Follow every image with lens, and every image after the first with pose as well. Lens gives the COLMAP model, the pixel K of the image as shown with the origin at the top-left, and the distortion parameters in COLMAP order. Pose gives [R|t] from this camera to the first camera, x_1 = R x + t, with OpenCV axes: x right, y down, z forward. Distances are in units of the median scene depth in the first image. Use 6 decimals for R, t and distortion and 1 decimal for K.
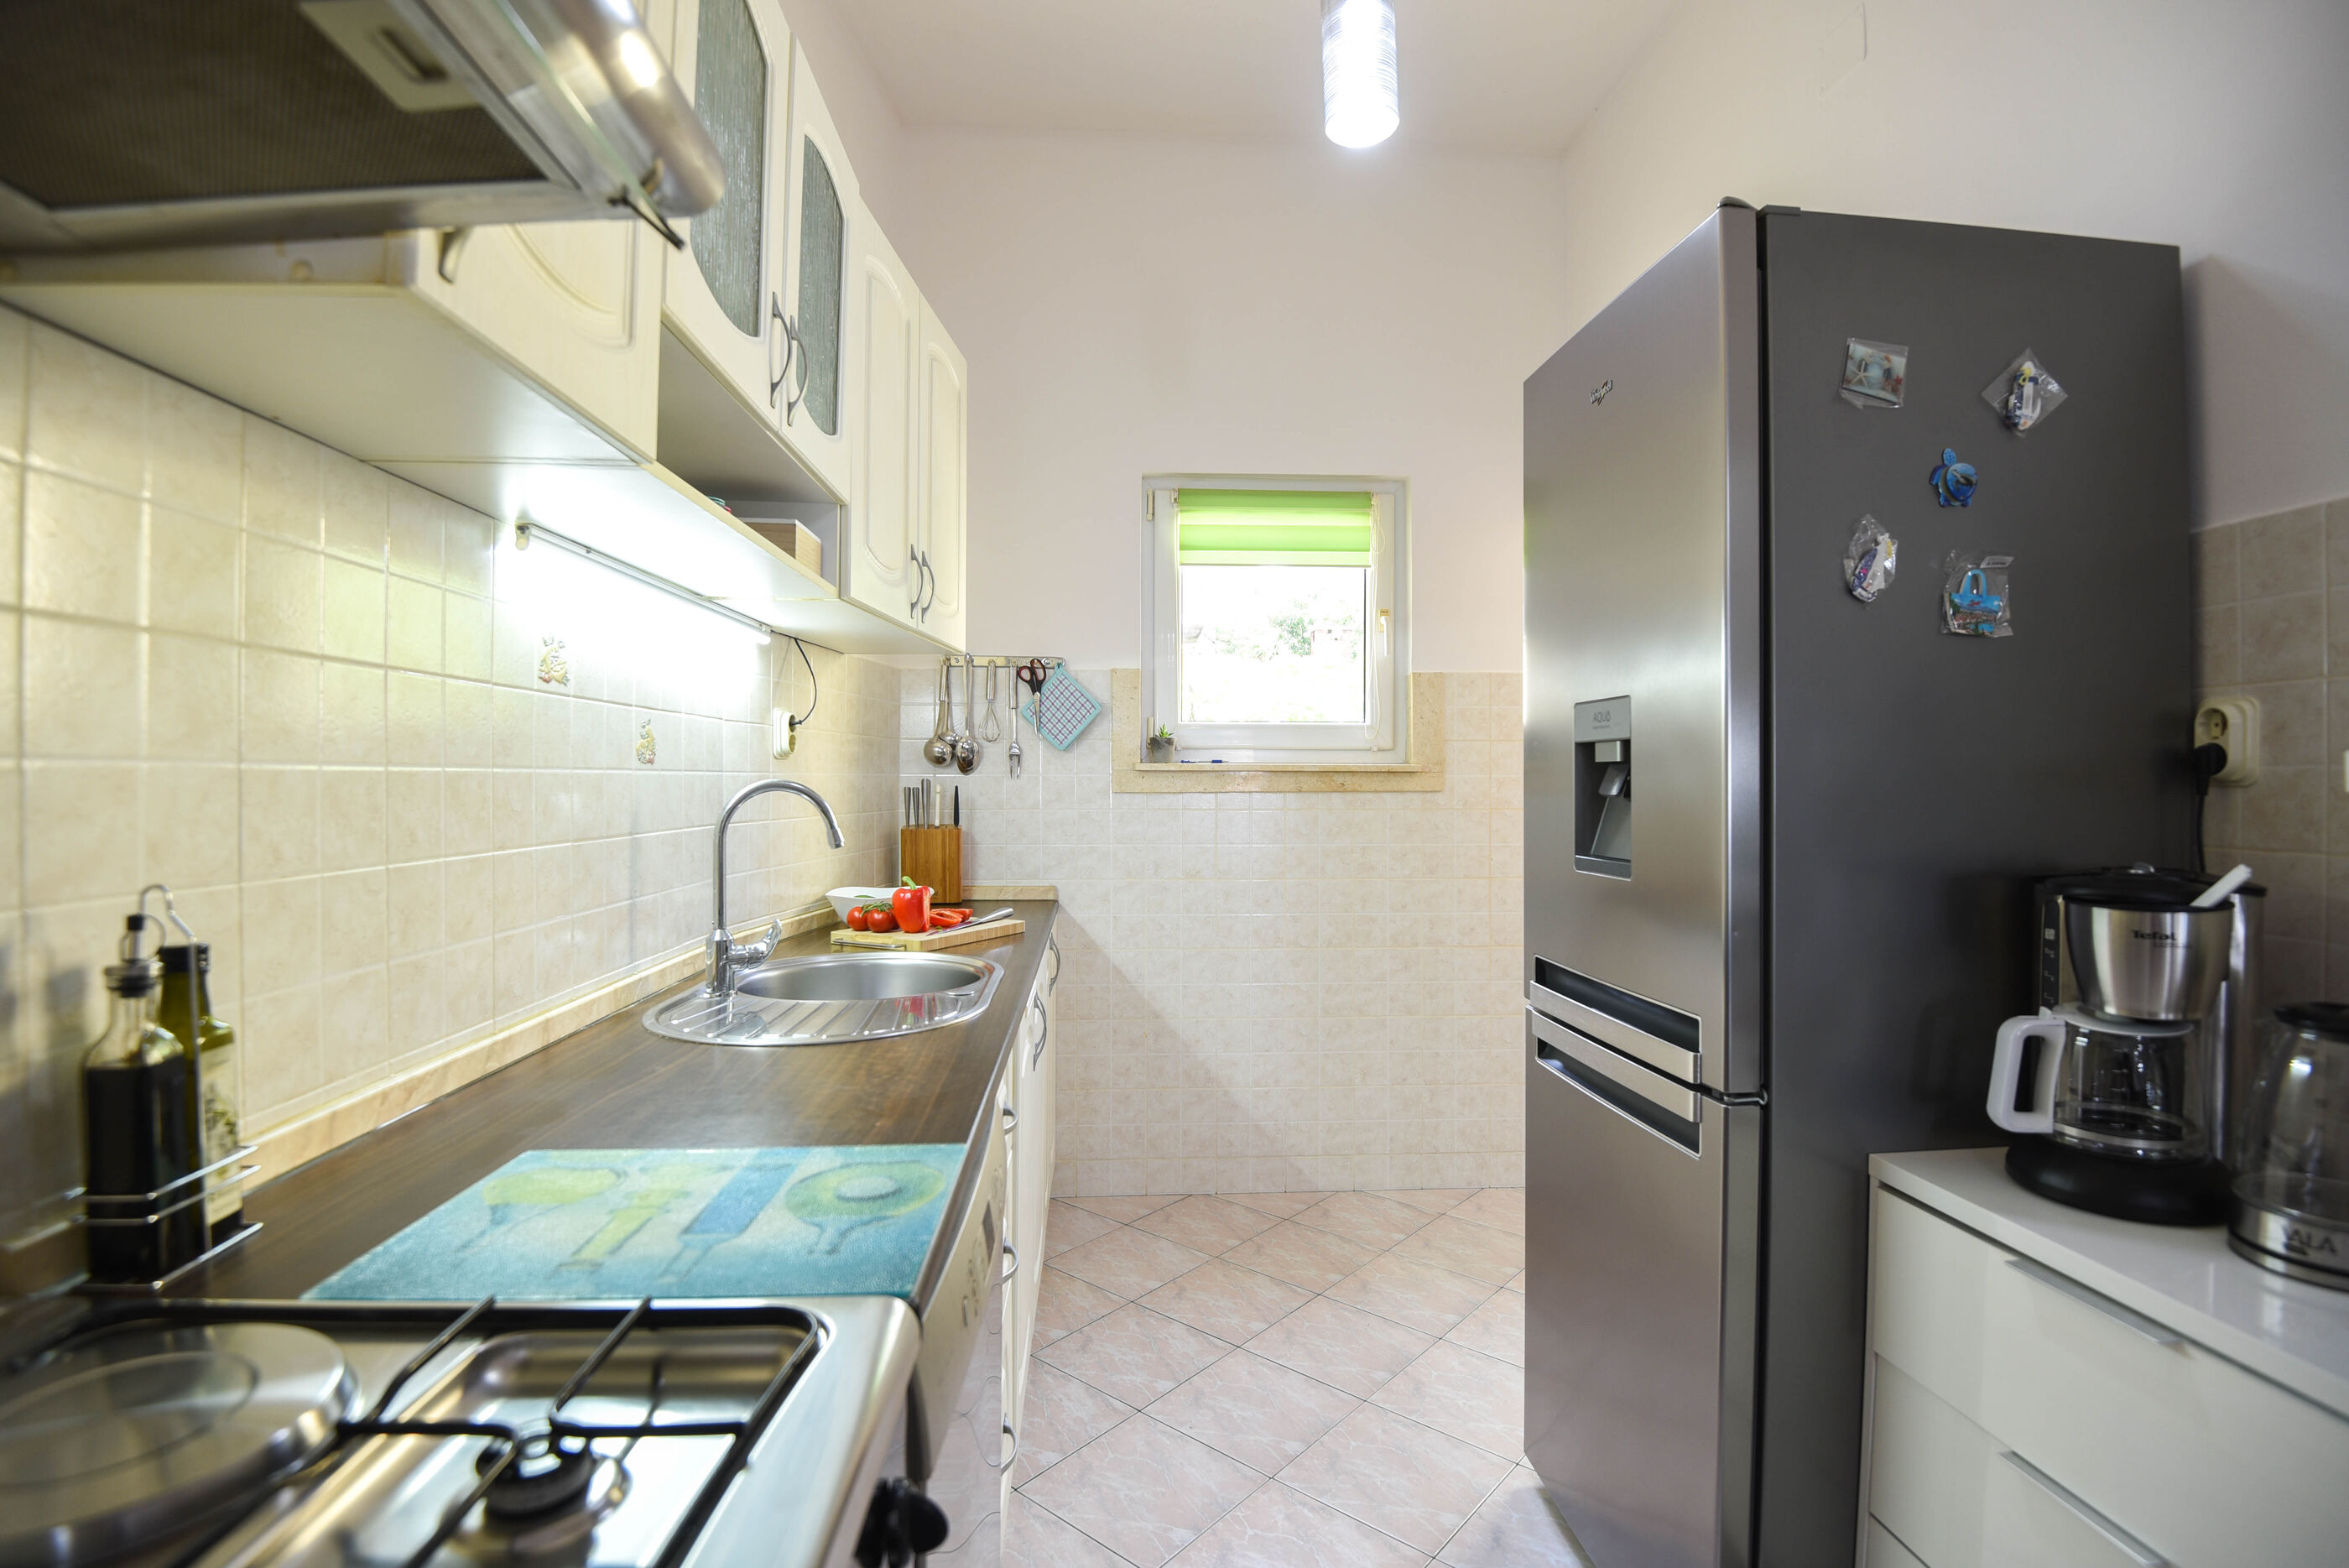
lens RADIAL K [[1089.6, 0, 1174.5], [0, 1089.6, 784.0], [0, 0, 1]] dist [-0.001250, -0.026115]
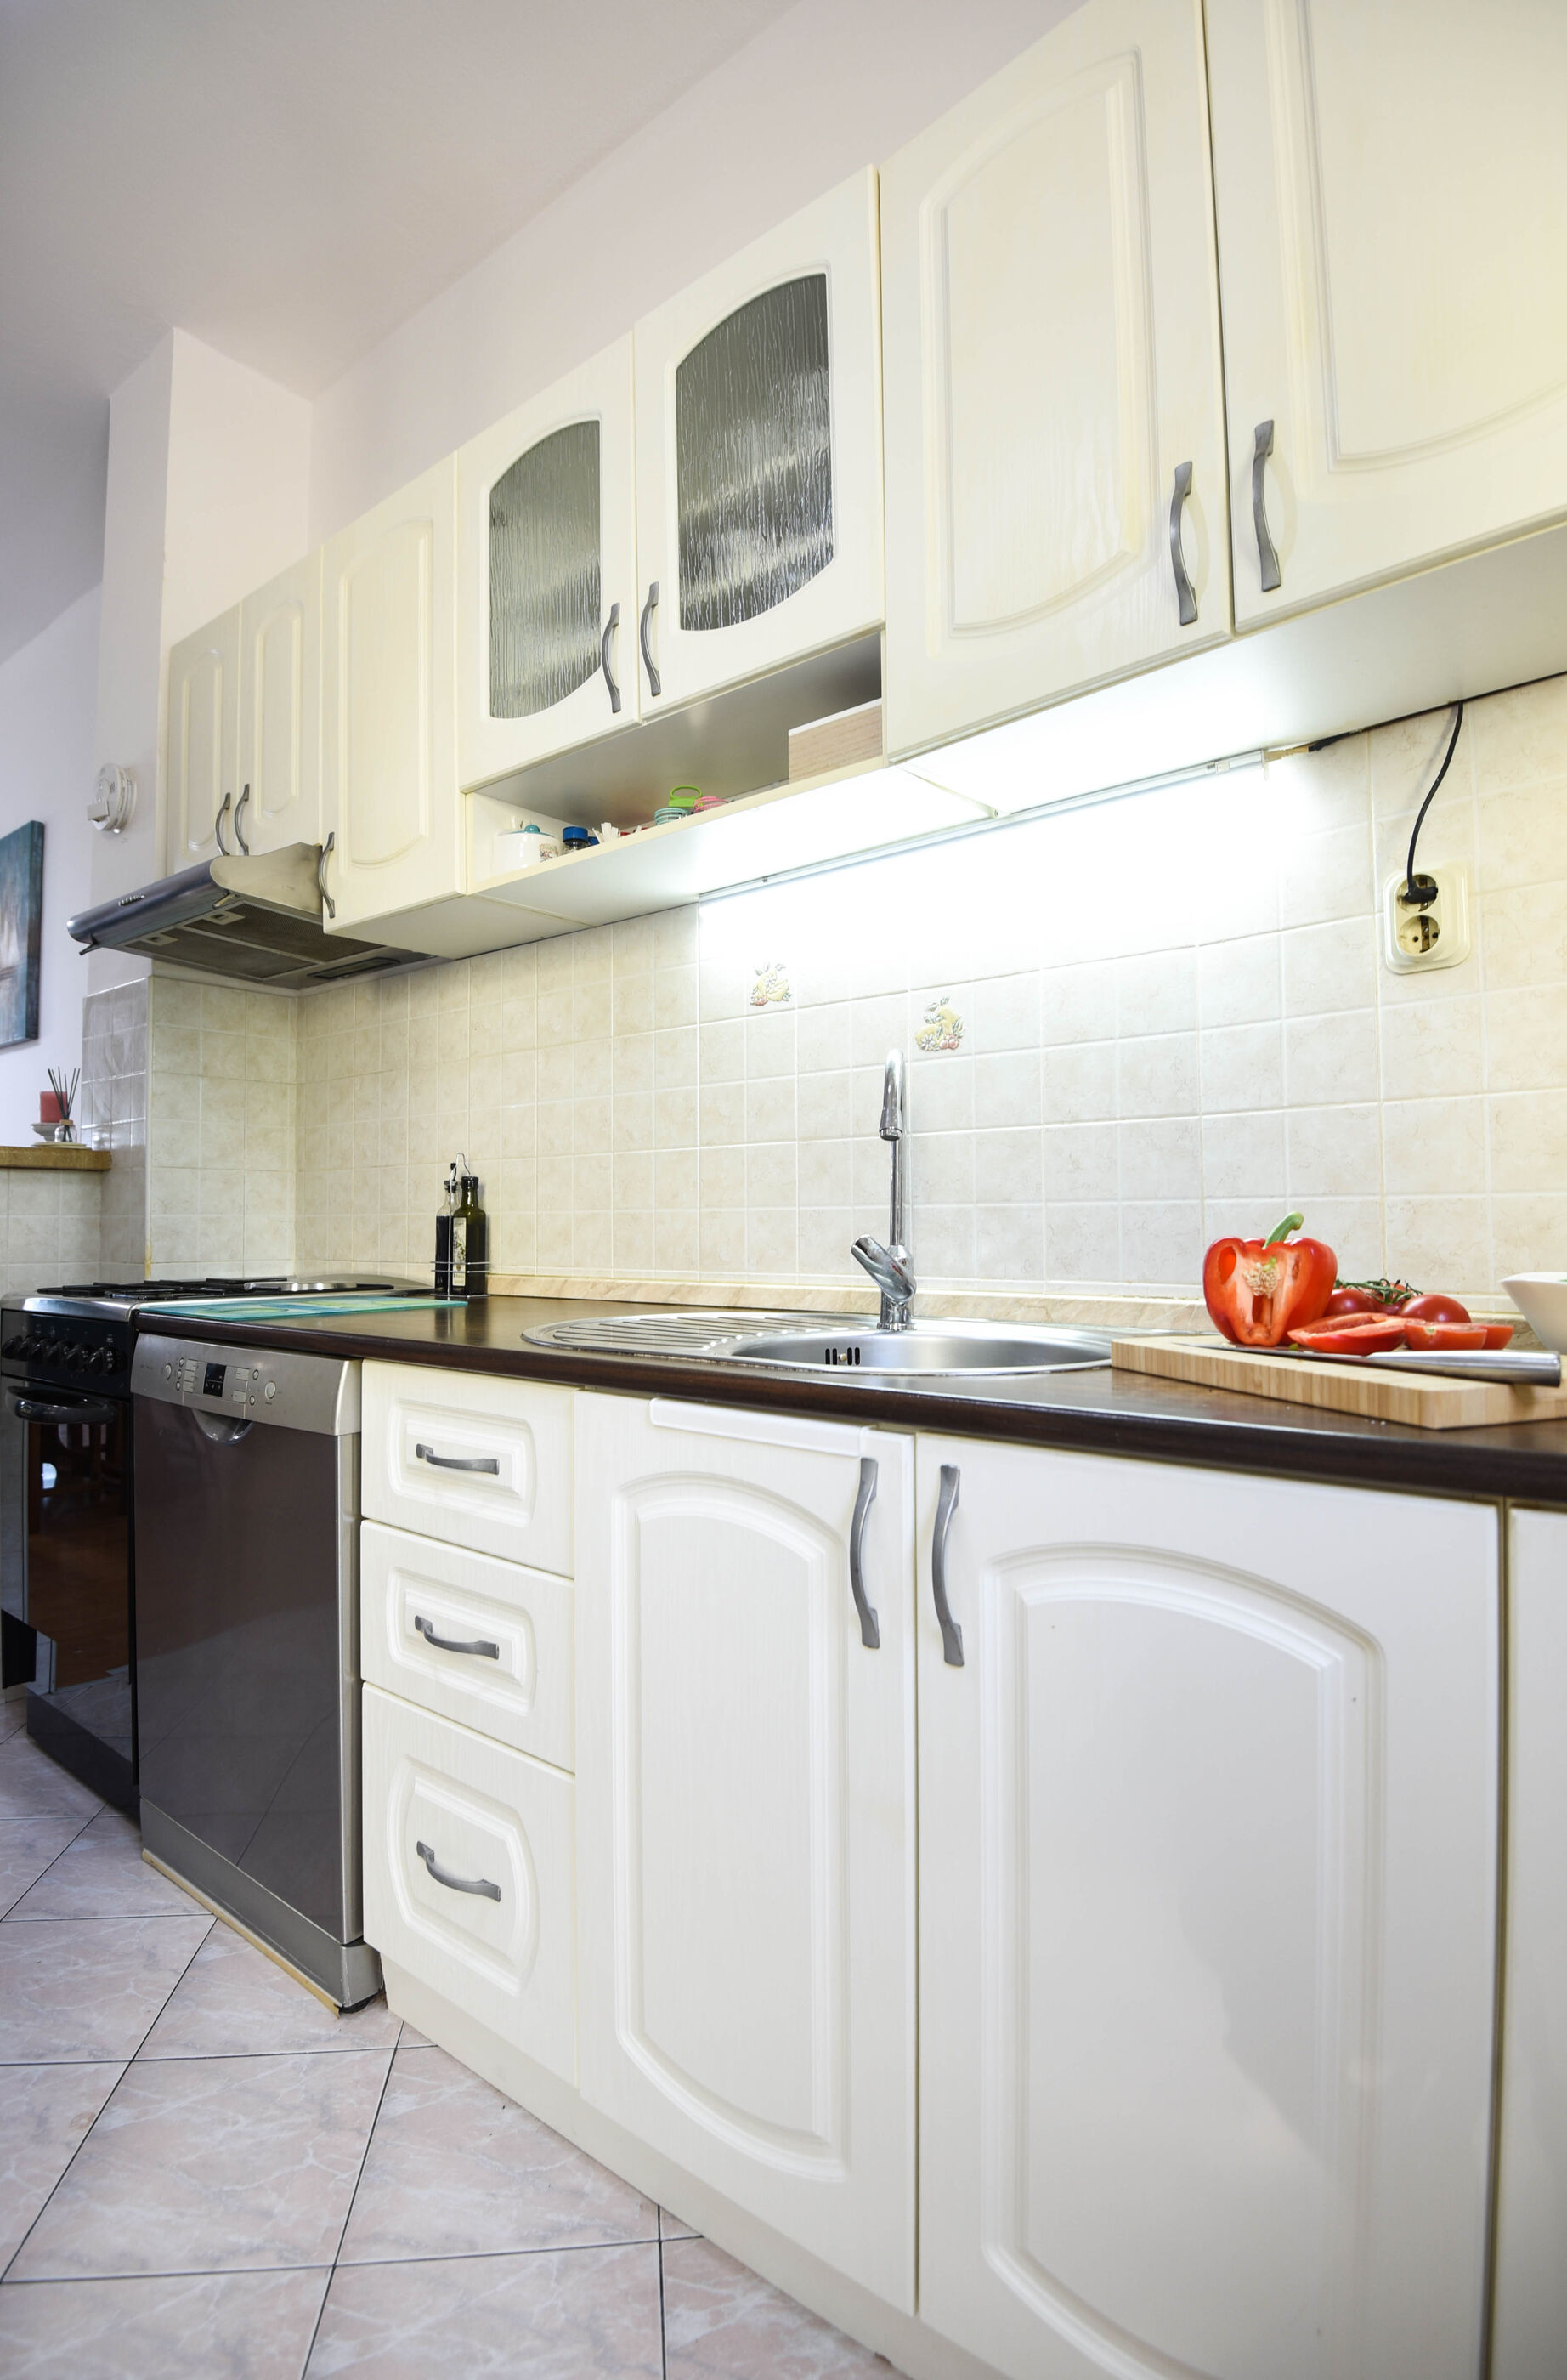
lens RADIAL K [[1155.5, 0, 783.5], [0, 1155.5, 1190.0], [0, 0, 1]] dist [-0.002527, -0.039757]
pose [[-0.672385, -0.020153, -0.739927, 0.159586], [0.001738, 0.999584, -0.028805, 0.068967], [0.740200, -0.020654, -0.672070, 0.894098]]
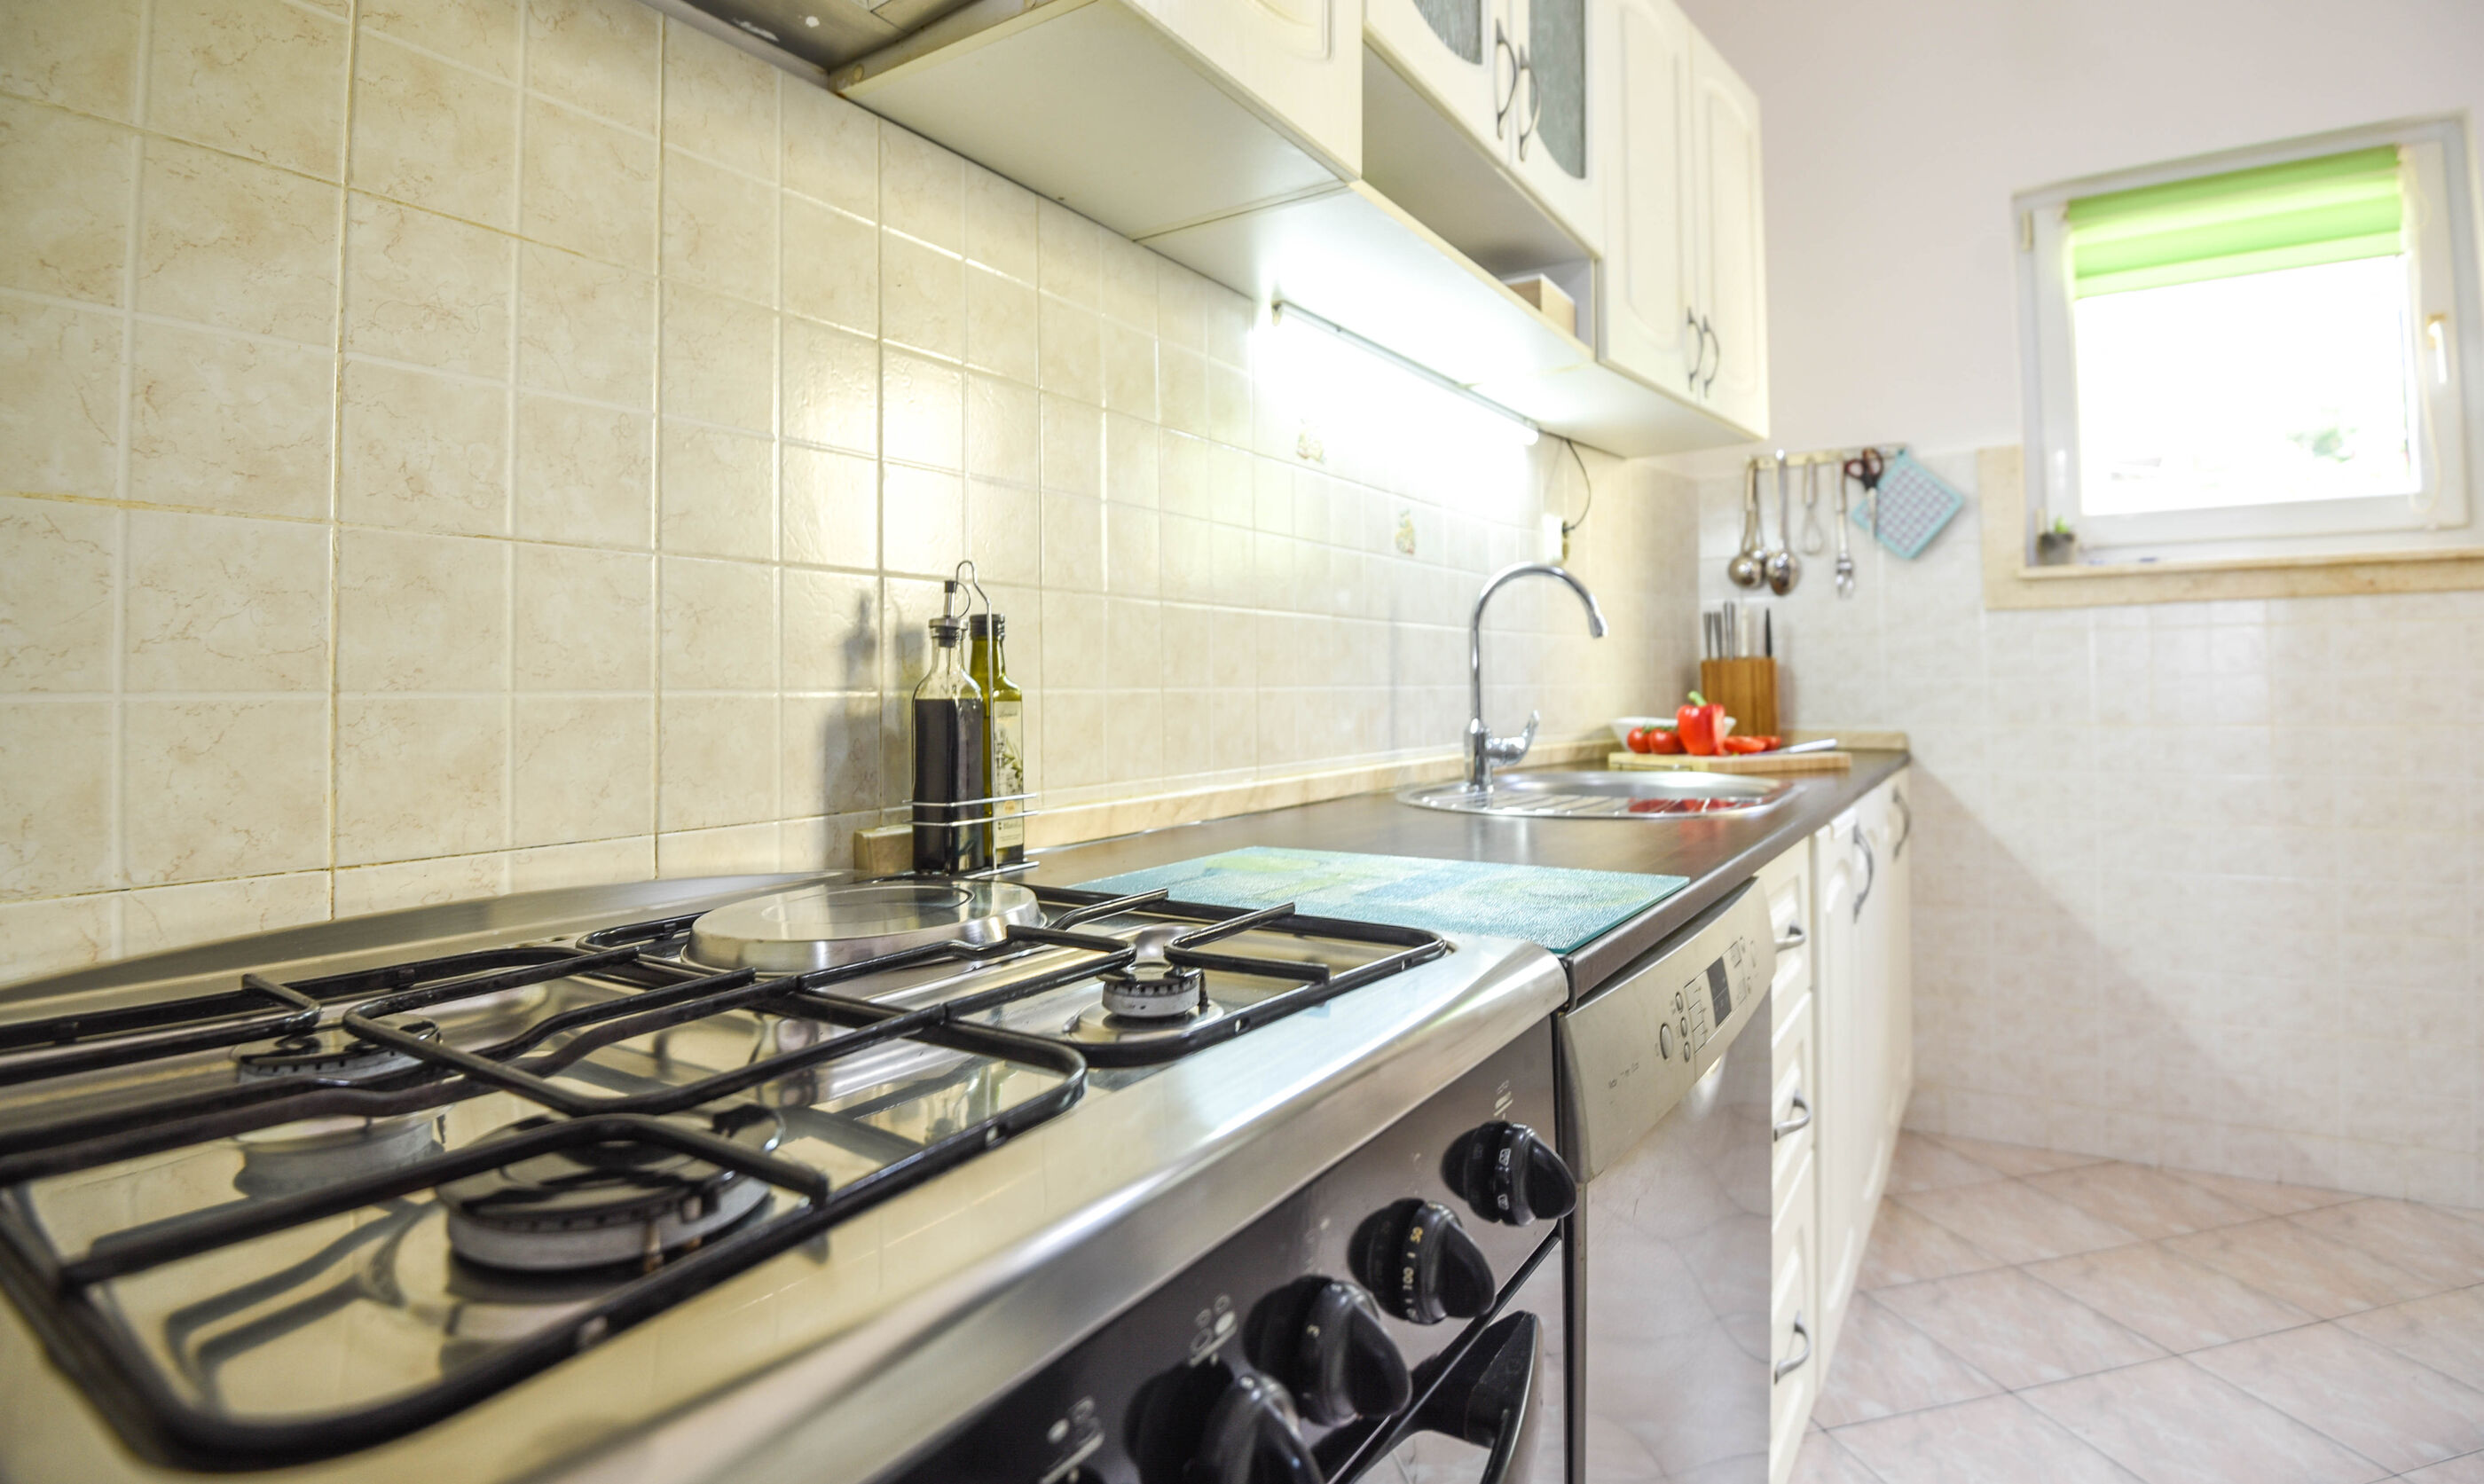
lens RADIAL K [[1200.0, 0, 1242.8], [0, 1200.0, 656.4], [0, 0, 1]] dist [-0.021051, -0.016624]
pose [[0.797687, -0.028198, -0.602412, 0.030264], [0.010857, 0.999416, -0.032404, 0.064226], [0.602974, 0.019308, 0.797527, 0.024674]]
